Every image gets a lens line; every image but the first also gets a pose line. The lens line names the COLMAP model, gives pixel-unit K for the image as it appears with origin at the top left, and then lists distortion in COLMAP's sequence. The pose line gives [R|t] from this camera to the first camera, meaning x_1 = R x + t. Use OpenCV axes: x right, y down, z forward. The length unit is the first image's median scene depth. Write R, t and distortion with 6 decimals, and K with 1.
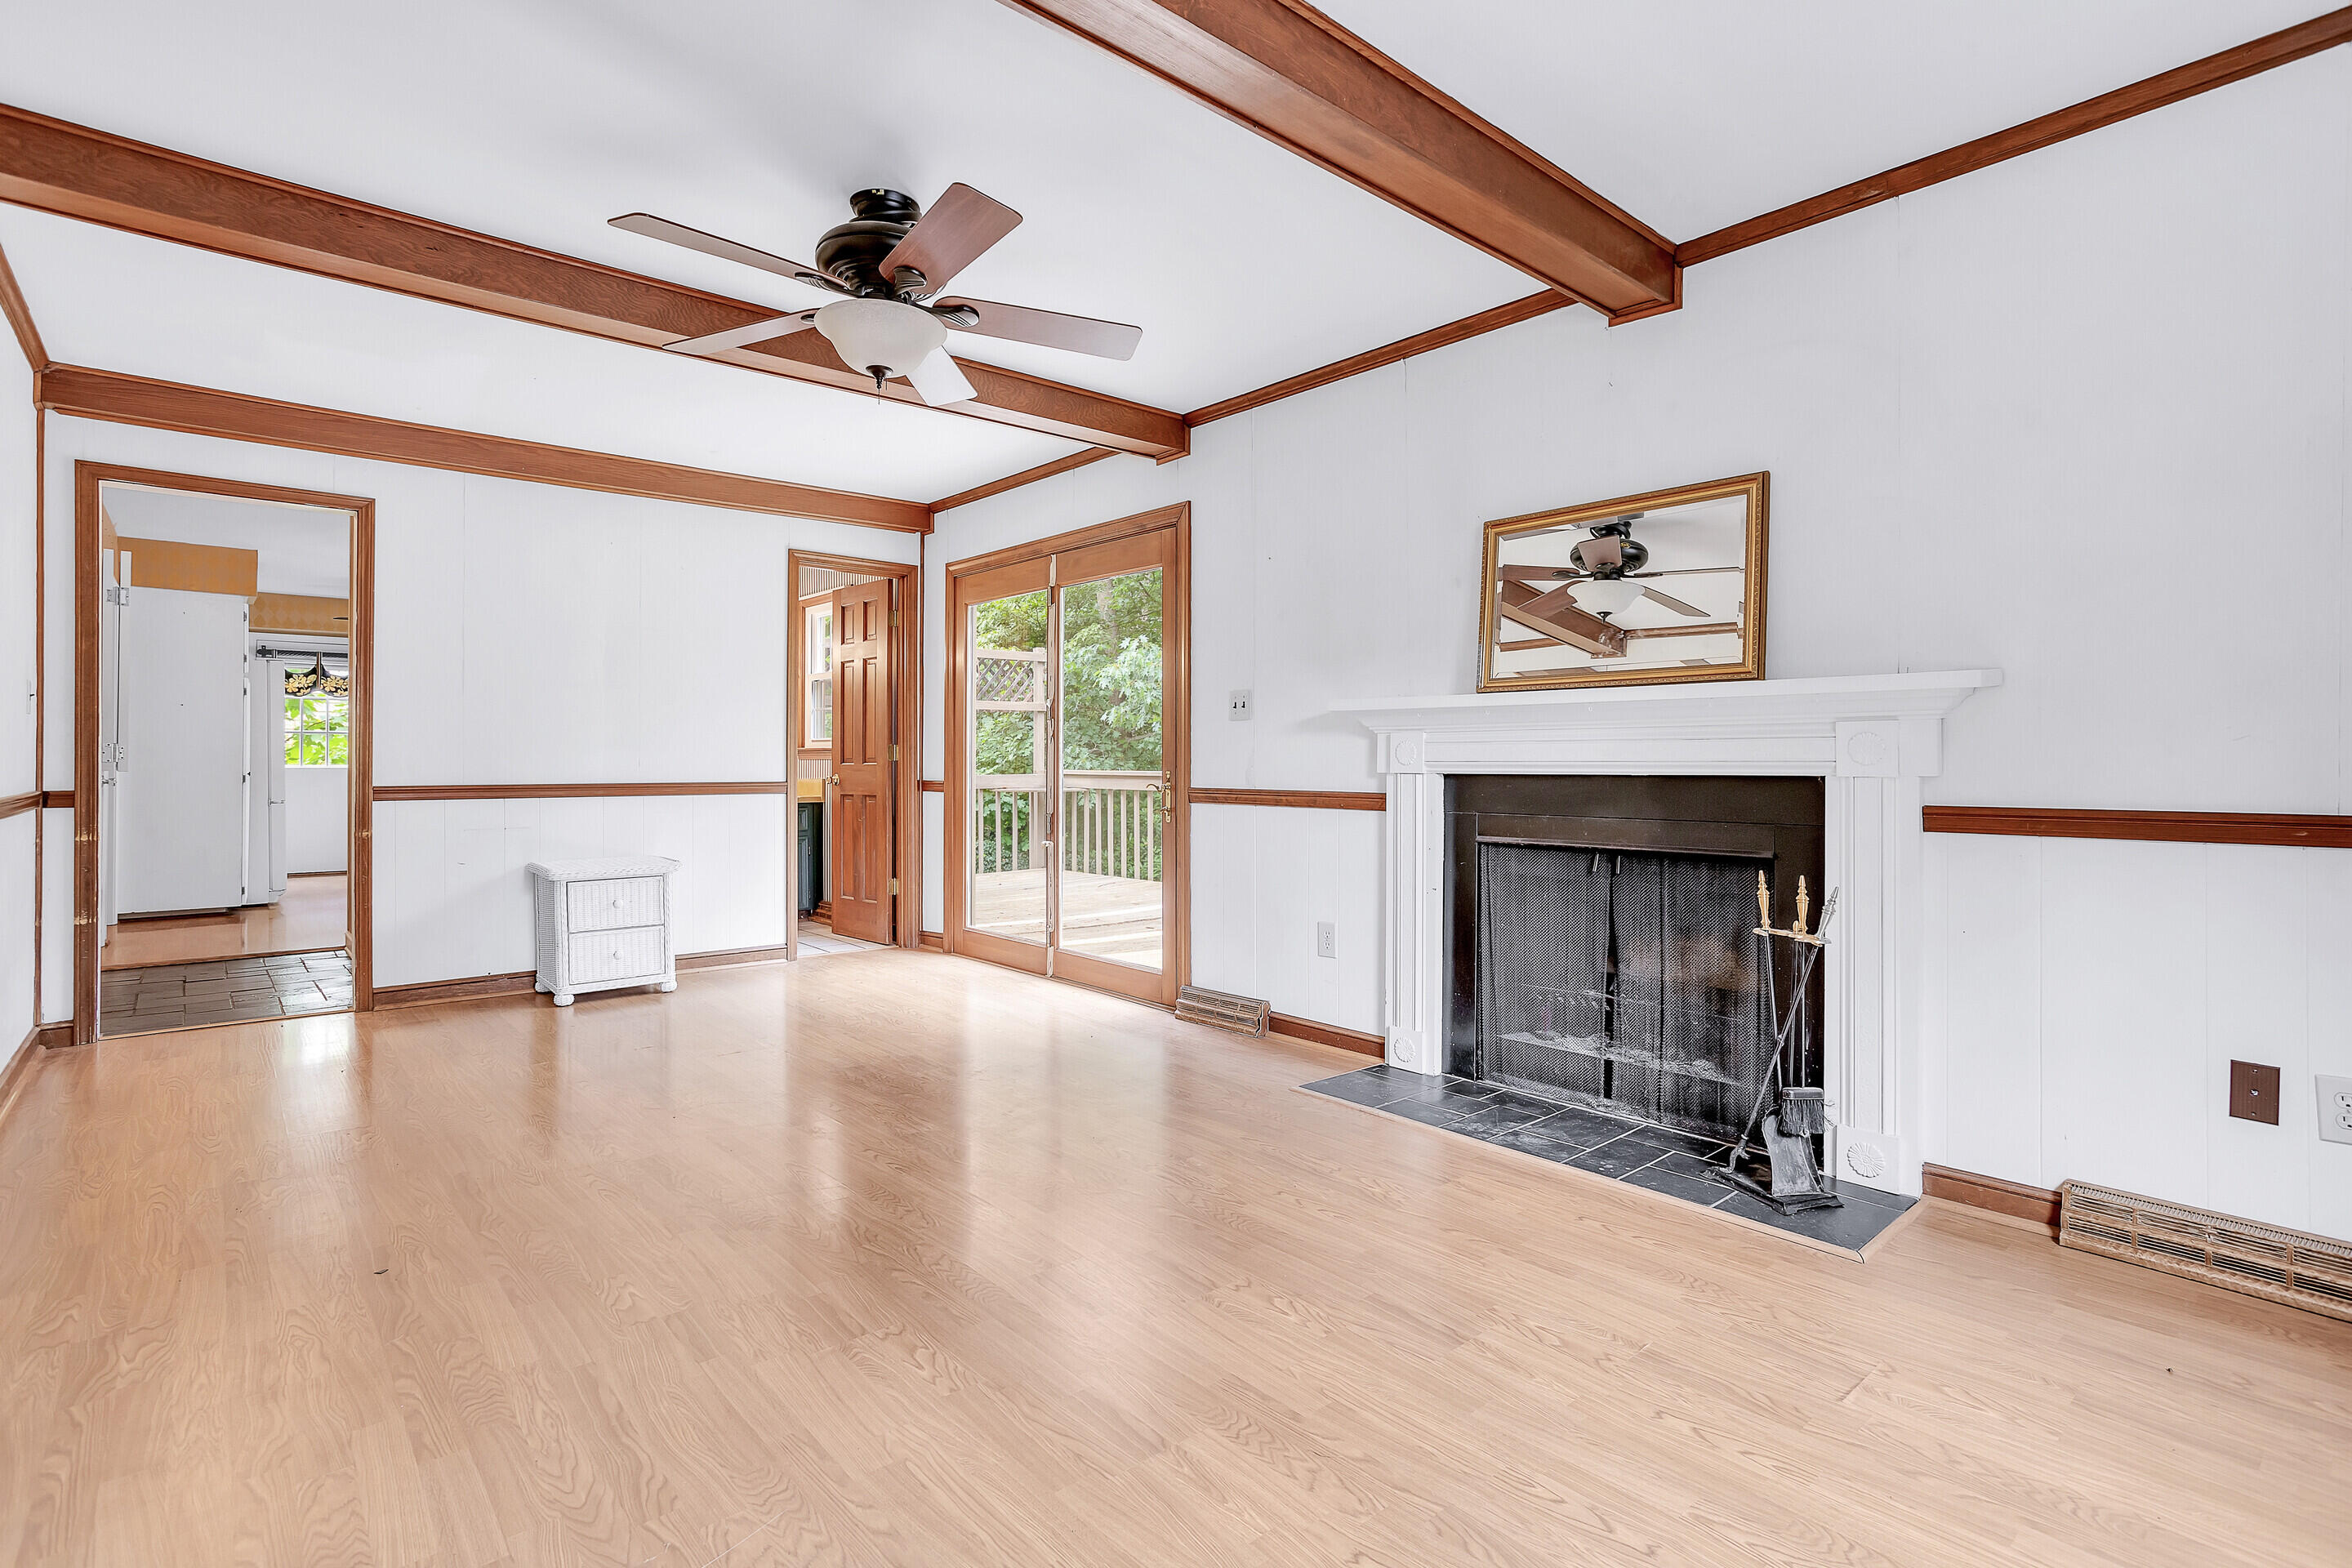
lens RADIAL K [[1135.6, 0, 1198.2], [0, 1135.6, 753.1], [0, 0, 1]] dist [-0.053964, 0.035850]
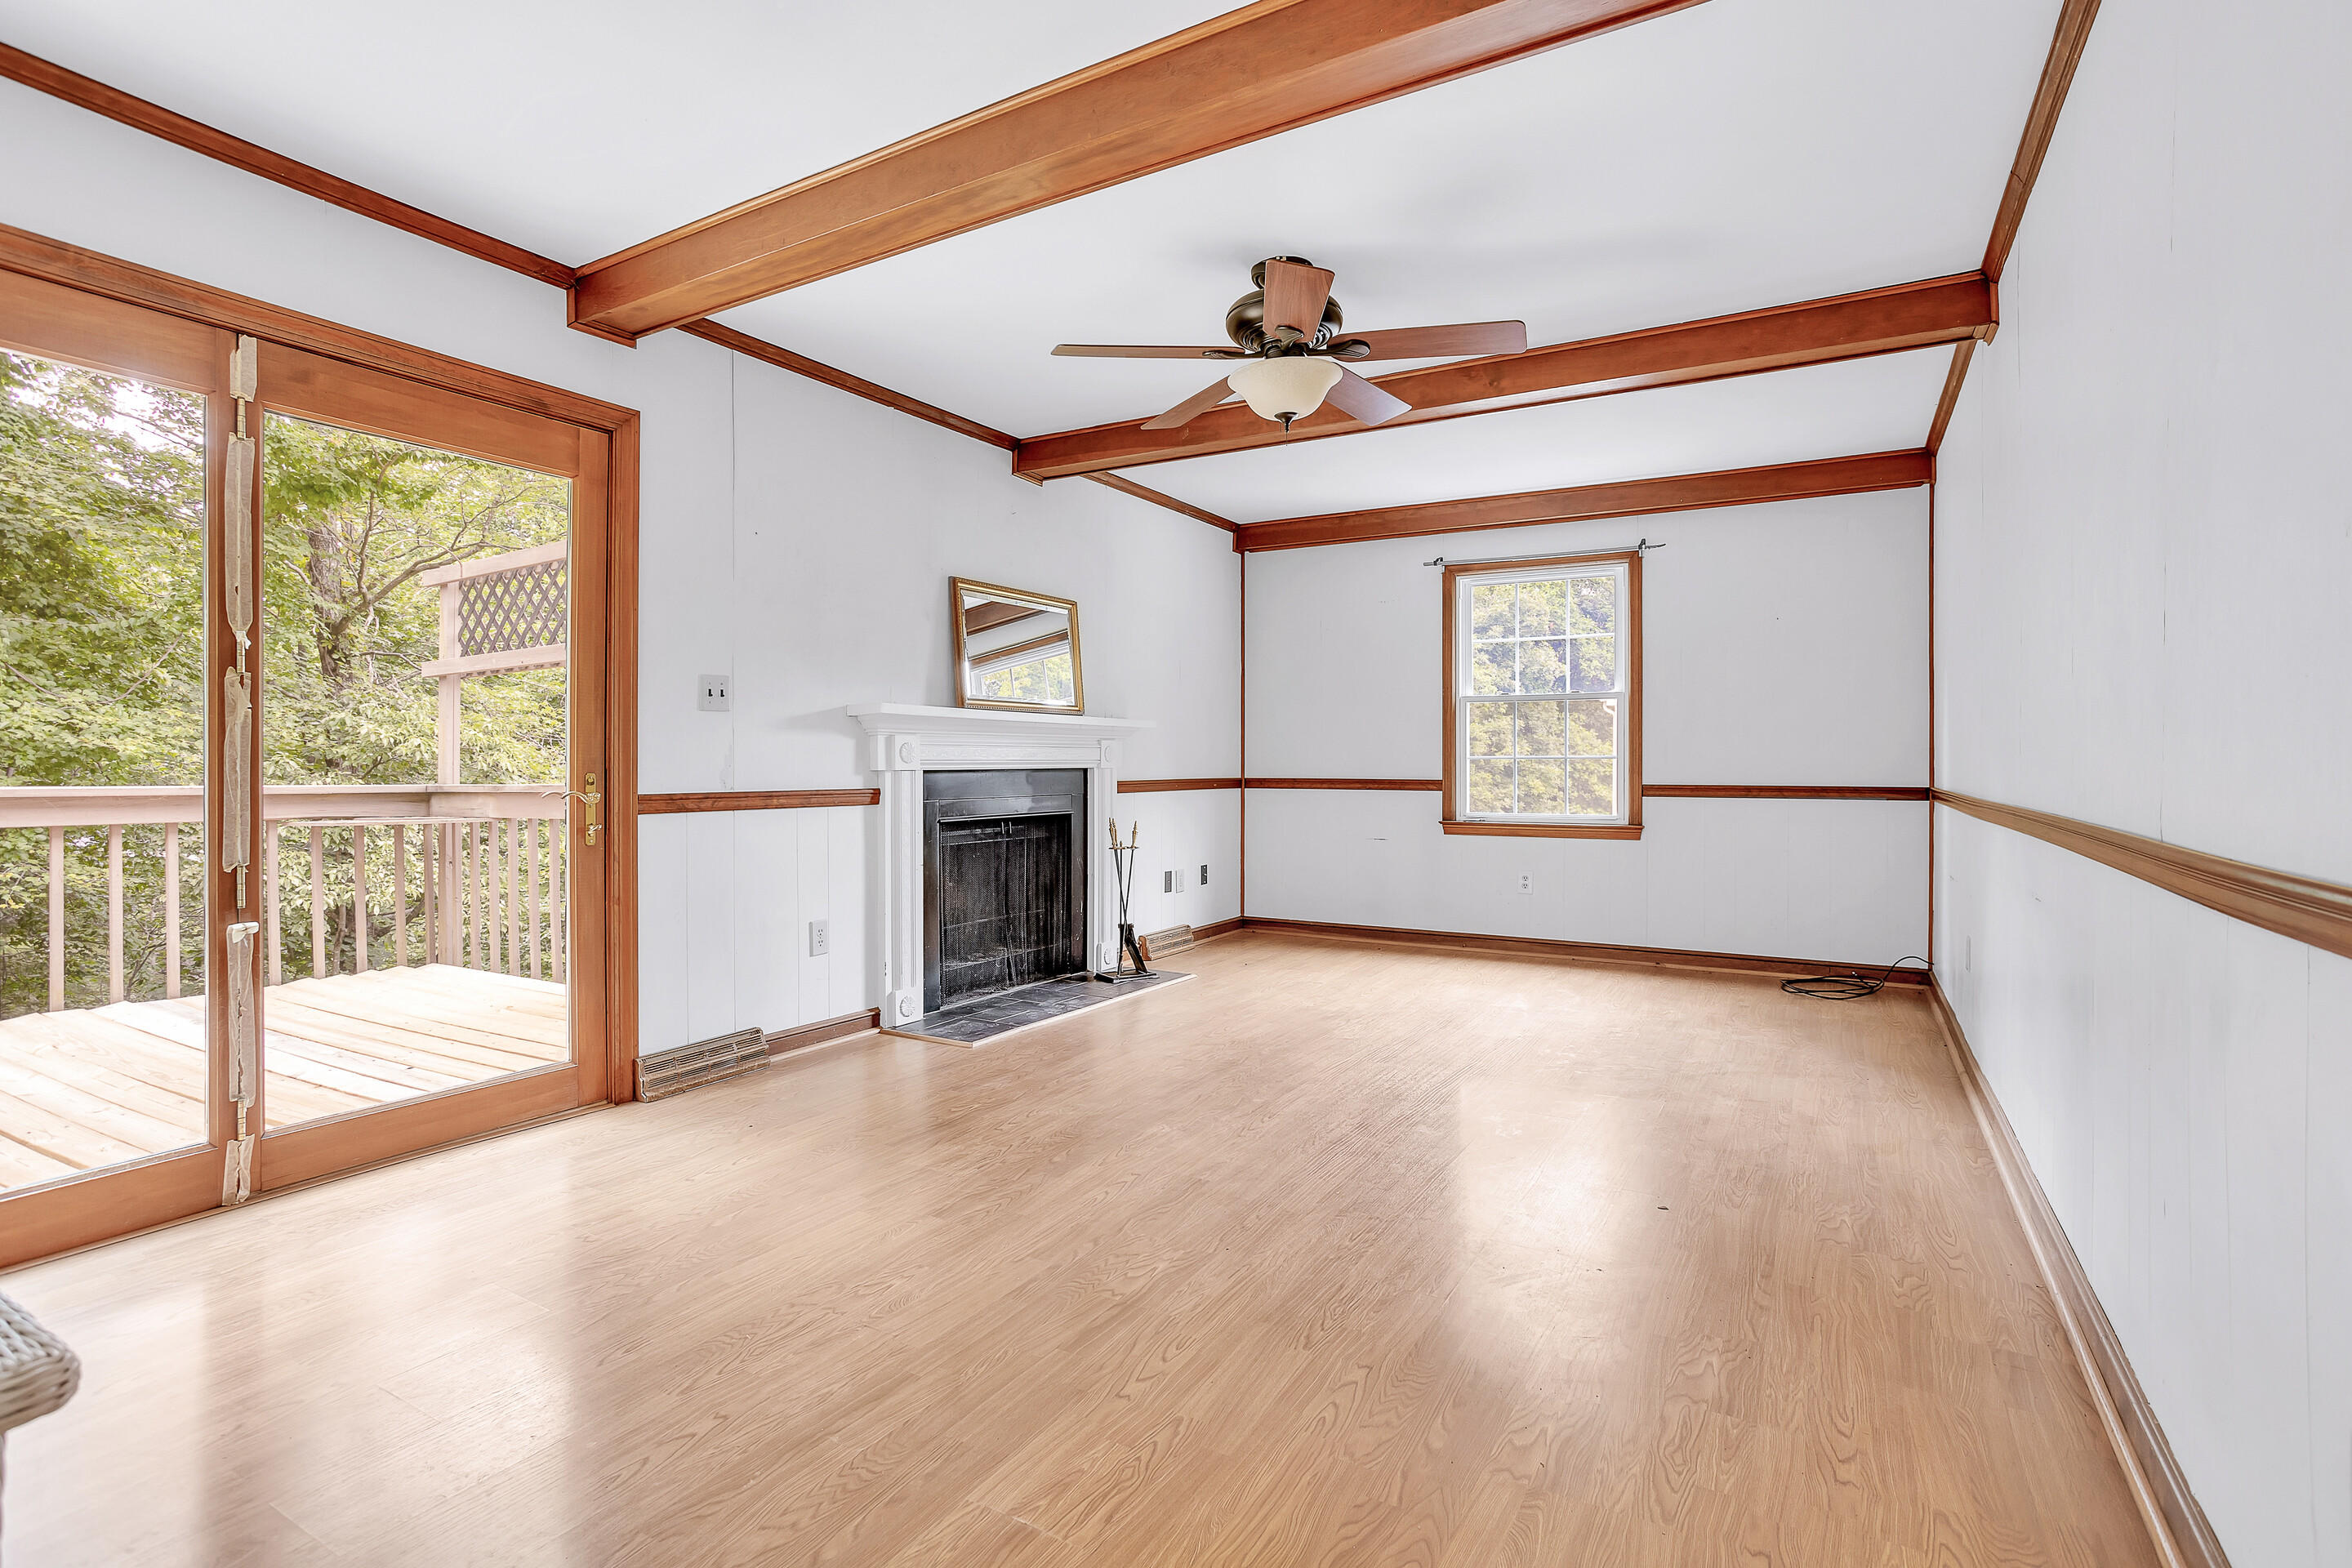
lens RADIAL K [[1135.6, 0, 1198.2], [0, 1135.6, 753.1], [0, 0, 1]] dist [-0.053964, 0.035850]
pose [[-0.315700, 0.004882, 0.948847, -0.991497], [-0.008517, 0.999932, -0.007978, 0.006785], [-0.948821, -0.010600, -0.315637, 1.052536]]
